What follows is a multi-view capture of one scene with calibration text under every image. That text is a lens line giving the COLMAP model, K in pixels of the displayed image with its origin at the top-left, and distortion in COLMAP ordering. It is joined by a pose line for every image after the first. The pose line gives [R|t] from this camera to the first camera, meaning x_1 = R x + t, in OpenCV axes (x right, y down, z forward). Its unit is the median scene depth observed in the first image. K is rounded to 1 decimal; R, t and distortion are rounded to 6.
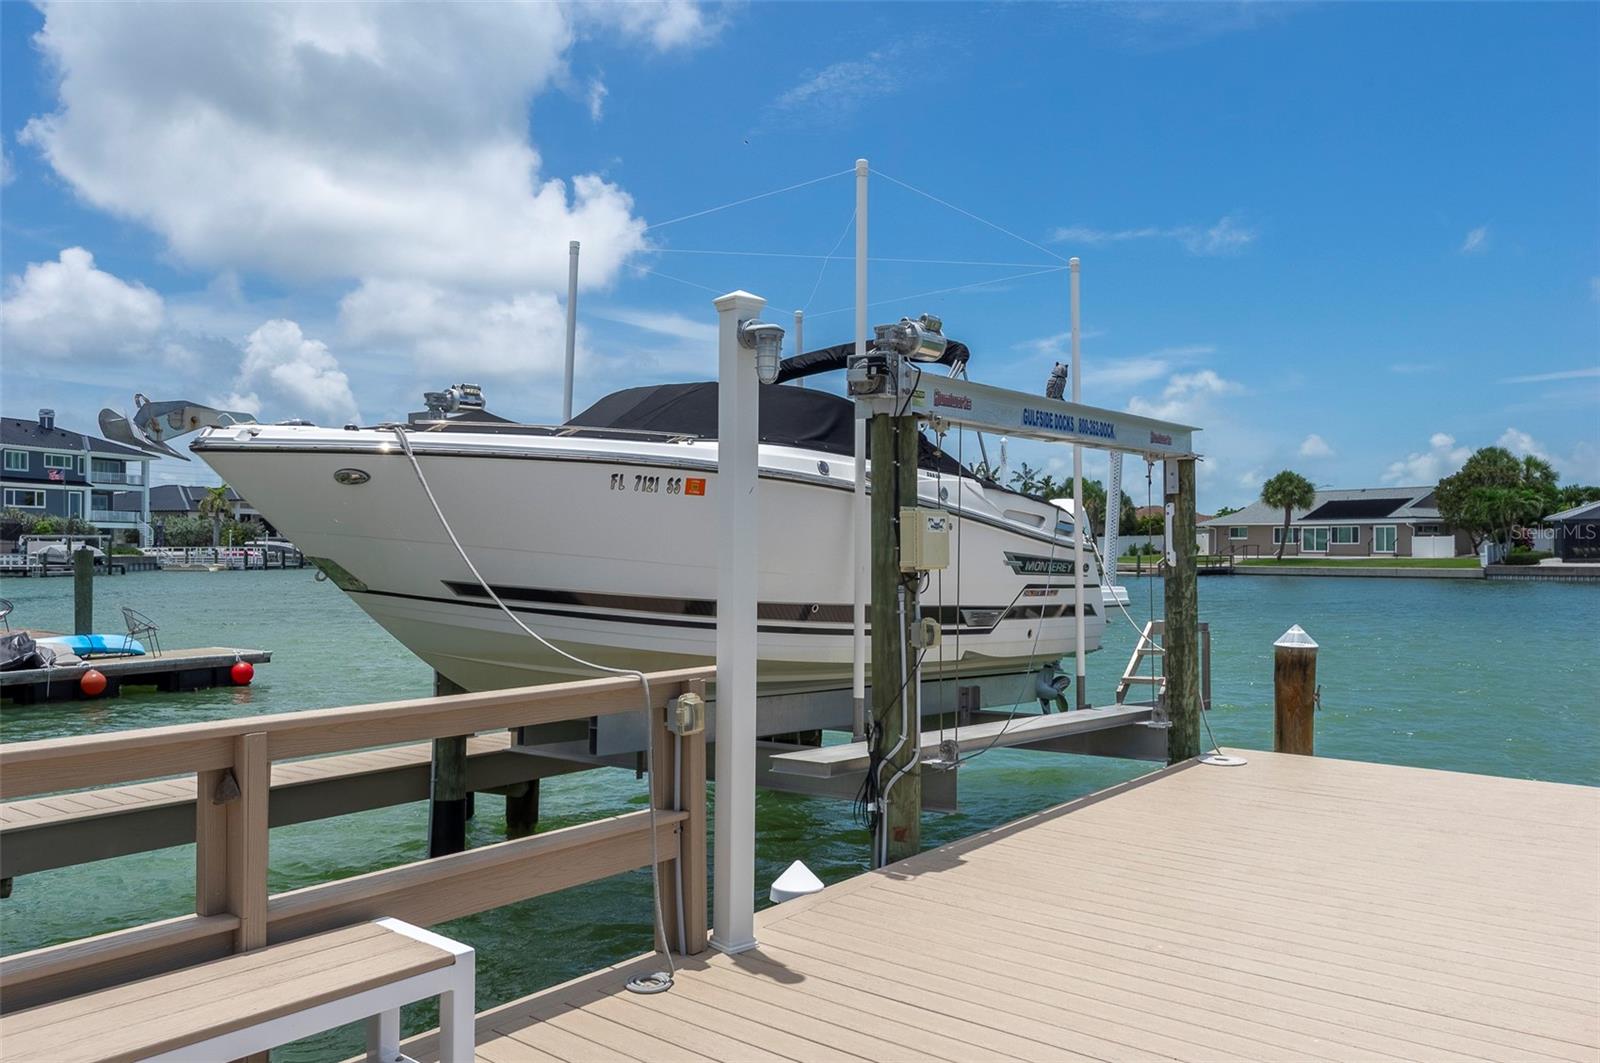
lens RADIAL K [[1232.1, 0, 790.0], [0, 1232.1, 532.6], [0, 0, 1]] dist [0.001050, 0.010730]
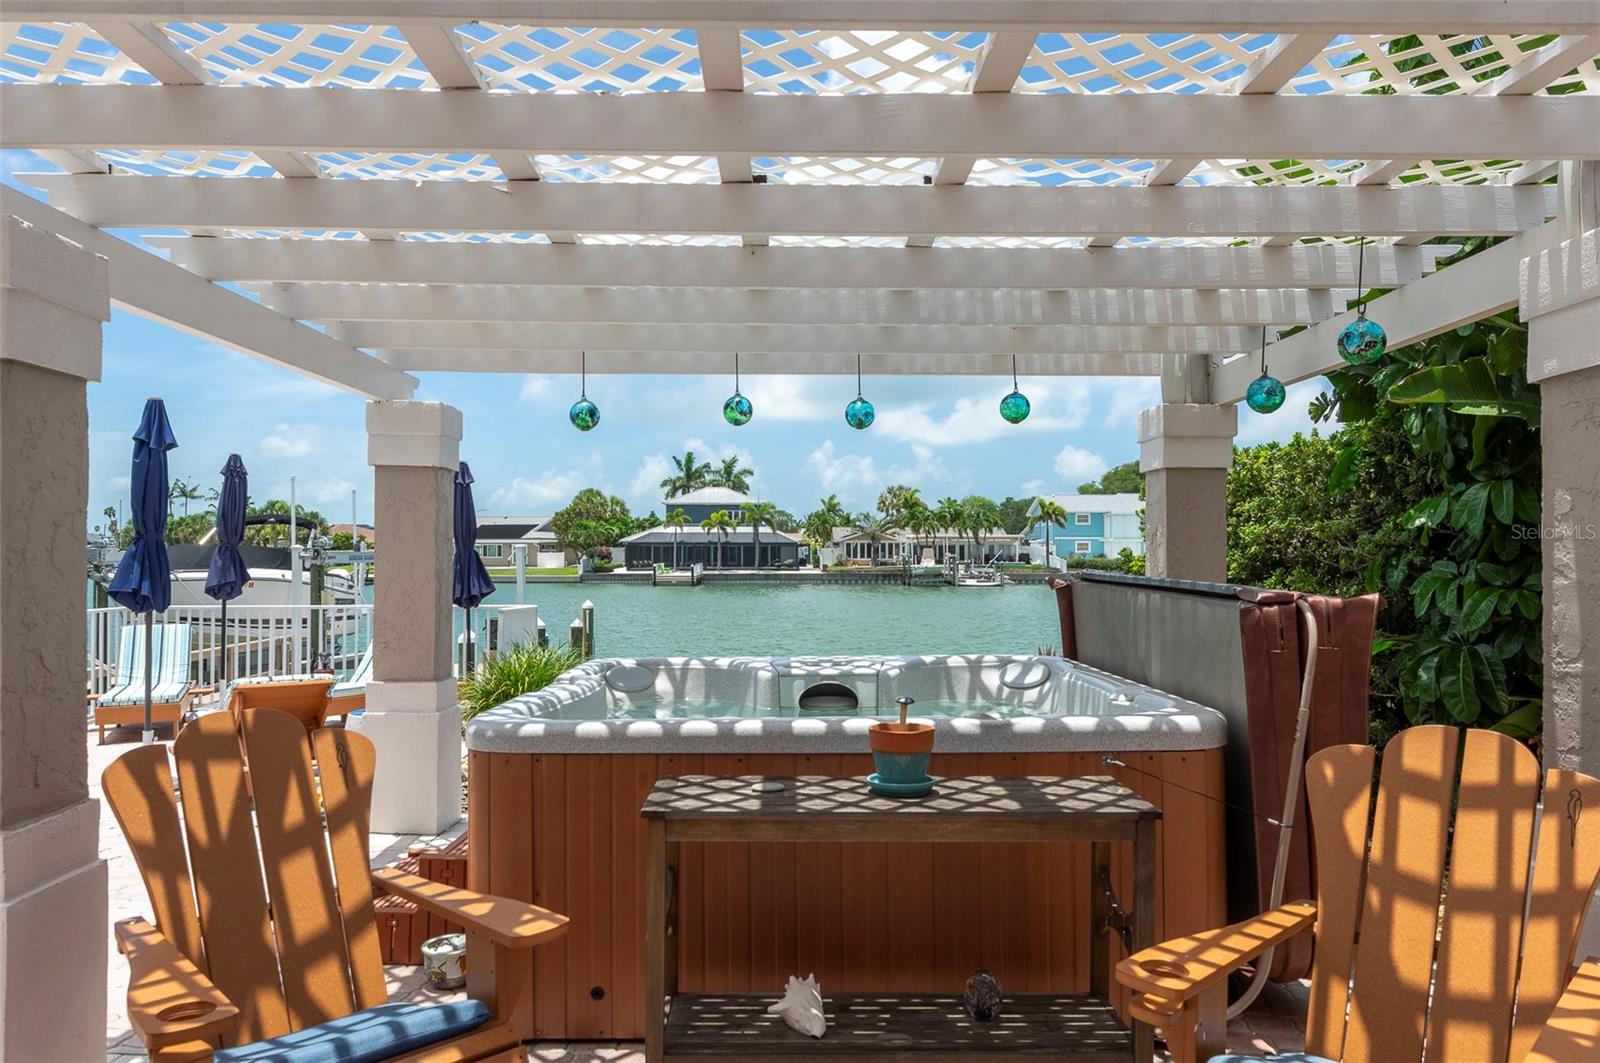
lens RADIAL K [[1087.9, 0, 783.9], [0, 1087.9, 557.8], [0, 0, 1]] dist [0.007609, -0.015559]
pose [[0.779611, -0.004124, 0.626250, -0.049928], [-0.006035, 0.999882, 0.014099, -0.010099], [-0.626235, -0.014771, 0.779495, -0.136064]]
